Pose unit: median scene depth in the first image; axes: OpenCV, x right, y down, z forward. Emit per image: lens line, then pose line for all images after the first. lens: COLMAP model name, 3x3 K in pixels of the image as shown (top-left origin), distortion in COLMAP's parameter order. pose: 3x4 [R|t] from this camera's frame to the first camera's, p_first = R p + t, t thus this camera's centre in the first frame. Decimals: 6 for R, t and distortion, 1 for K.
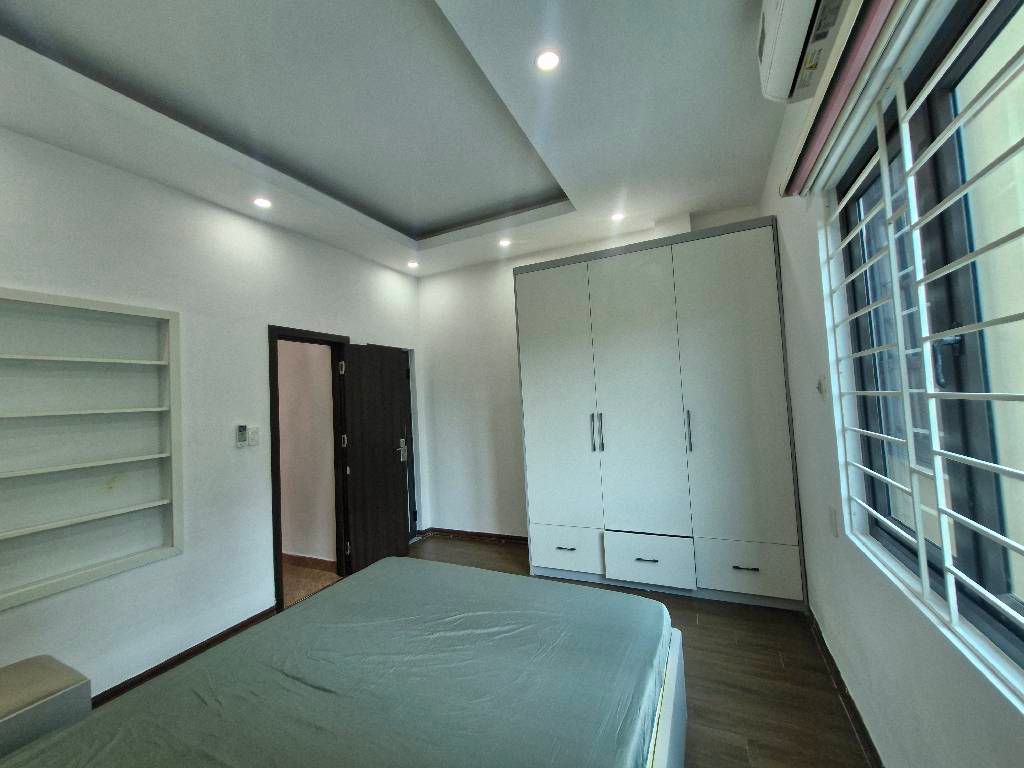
lens RADIAL K [[407.7, 0, 518.1], [0, 407.7, 380.4], [0, 0, 1]] dist [0.019718, -0.000861]
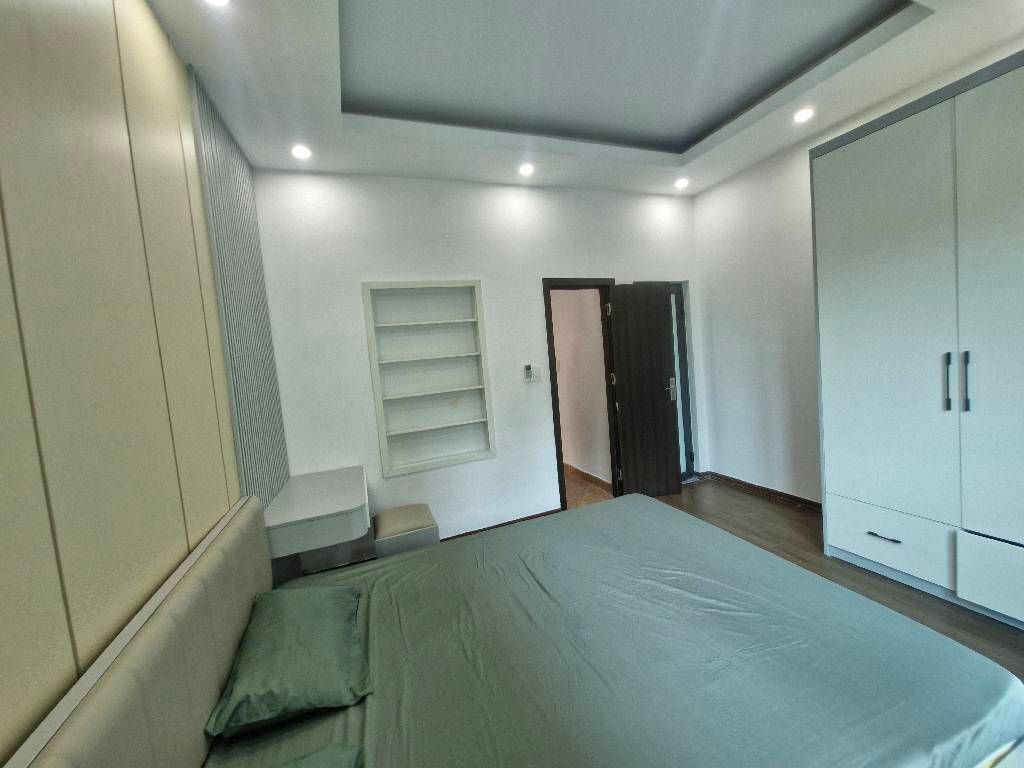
lens RADIAL K [[407.7, 0, 520.7], [0, 407.7, 379.8], [0, 0, 1]] dist [0.019718, -0.000861]
pose [[0.741090, 0.038520, -0.670300, 0.116268], [0.075098, 0.987332, 0.139768, -0.016798], [0.667193, -0.153919, 0.728809, 0.070806]]
